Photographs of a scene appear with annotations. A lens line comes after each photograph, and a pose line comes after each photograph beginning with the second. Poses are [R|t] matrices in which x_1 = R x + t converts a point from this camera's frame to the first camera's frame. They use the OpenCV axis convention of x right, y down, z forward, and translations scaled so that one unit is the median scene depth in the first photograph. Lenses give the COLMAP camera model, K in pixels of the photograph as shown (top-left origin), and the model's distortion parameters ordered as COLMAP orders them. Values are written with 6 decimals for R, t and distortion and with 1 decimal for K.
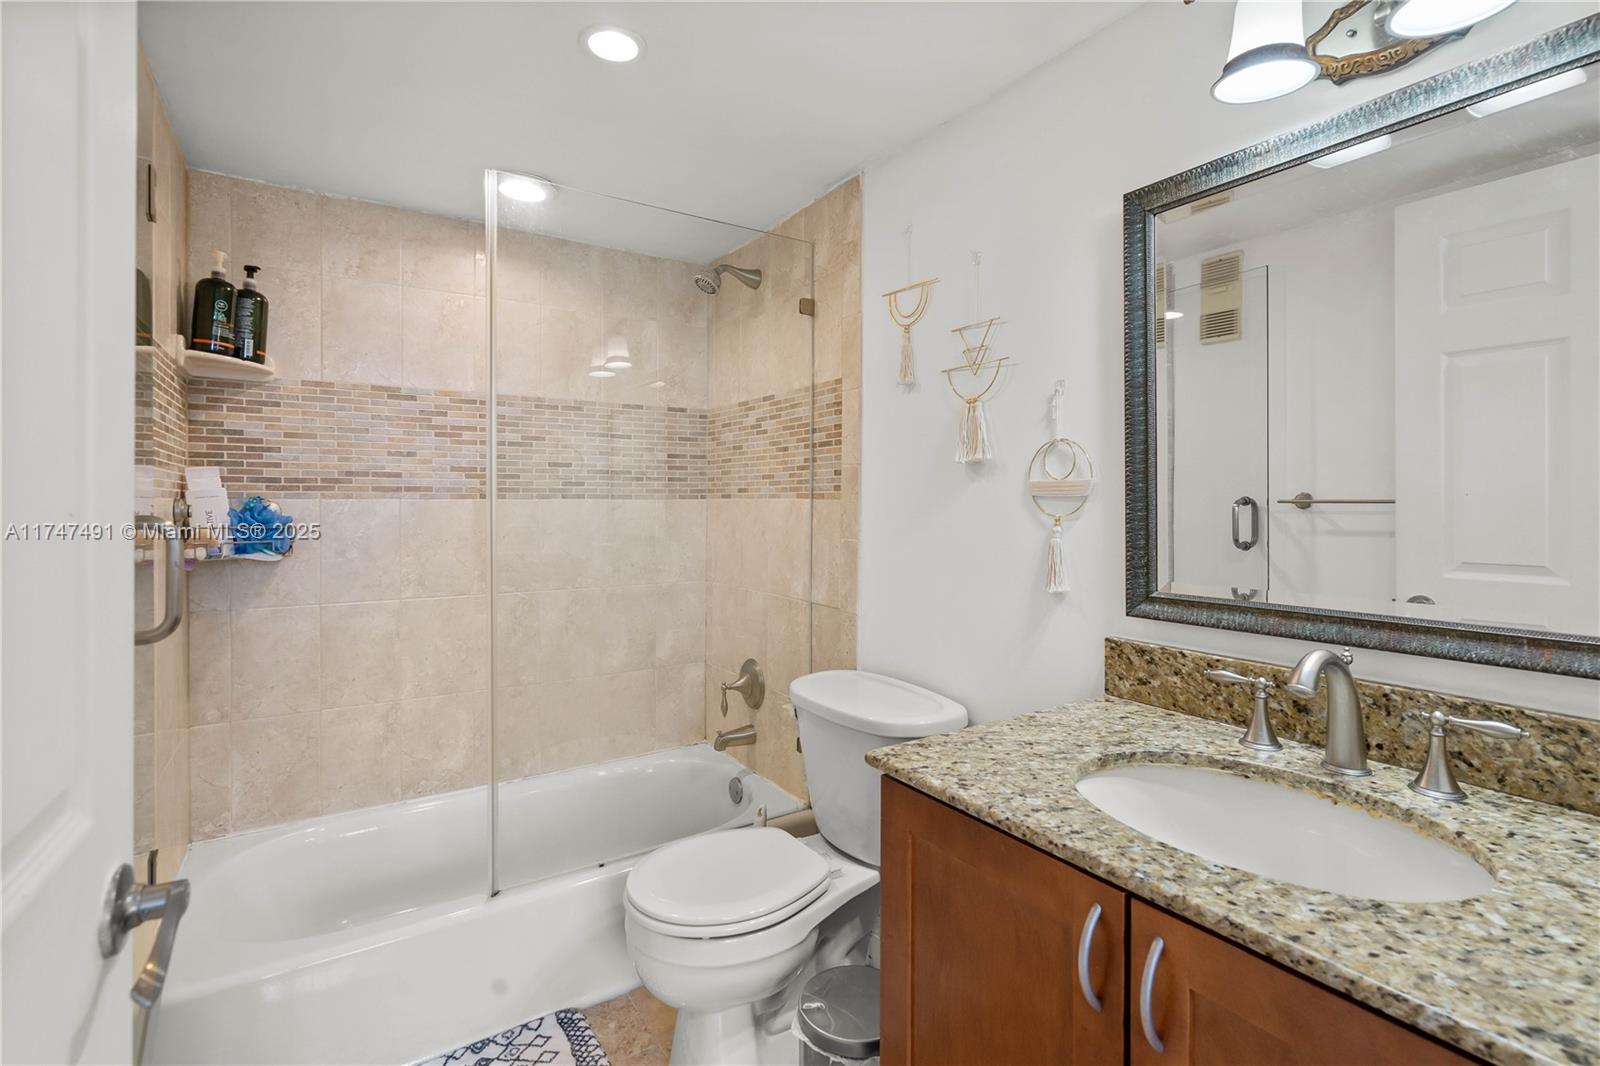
lens RADIAL K [[734.2, 0, 798.7], [0, 734.2, 501.3], [0, 0, 1]] dist [0.000519, 0.000068]
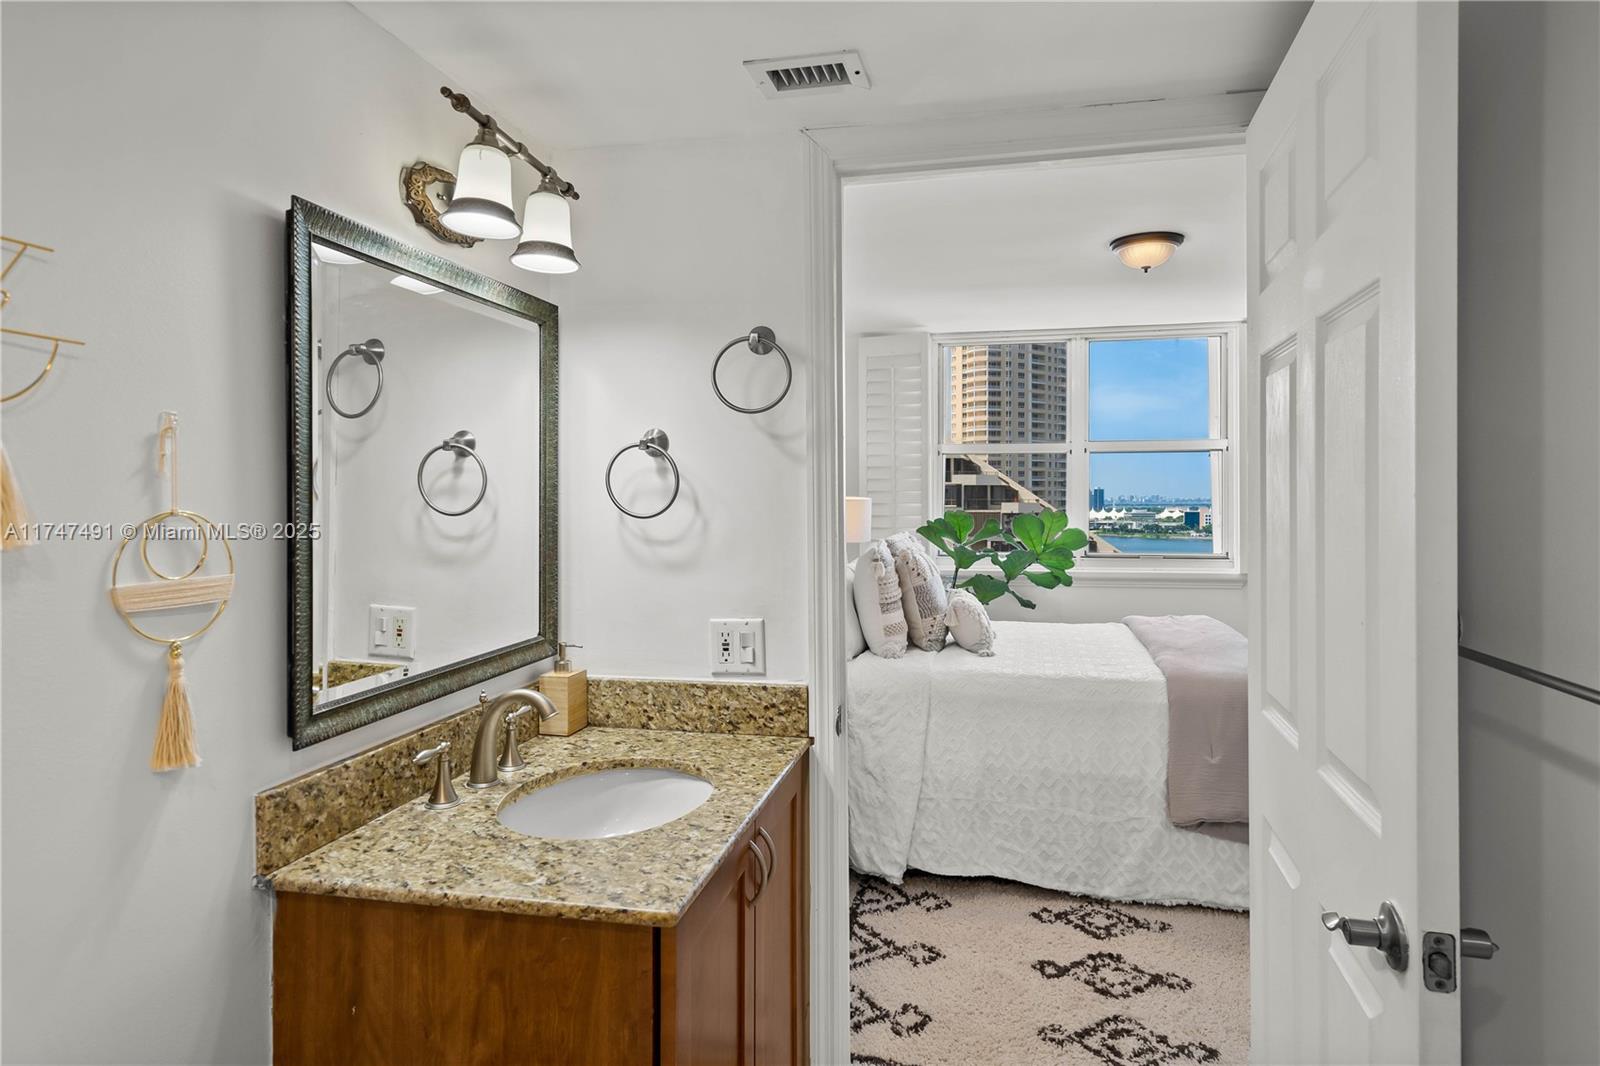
lens RADIAL K [[918.8, 0, 803.6], [0, 918.8, 496.1], [0, 0, 1]] dist [0.001285, 0.000405]
pose [[-0.705222, 0.003492, 0.708978, -0.667308], [0.005836, 0.999983, 0.000880, -0.117400], [-0.708962, 0.004759, -0.705230, 1.440452]]
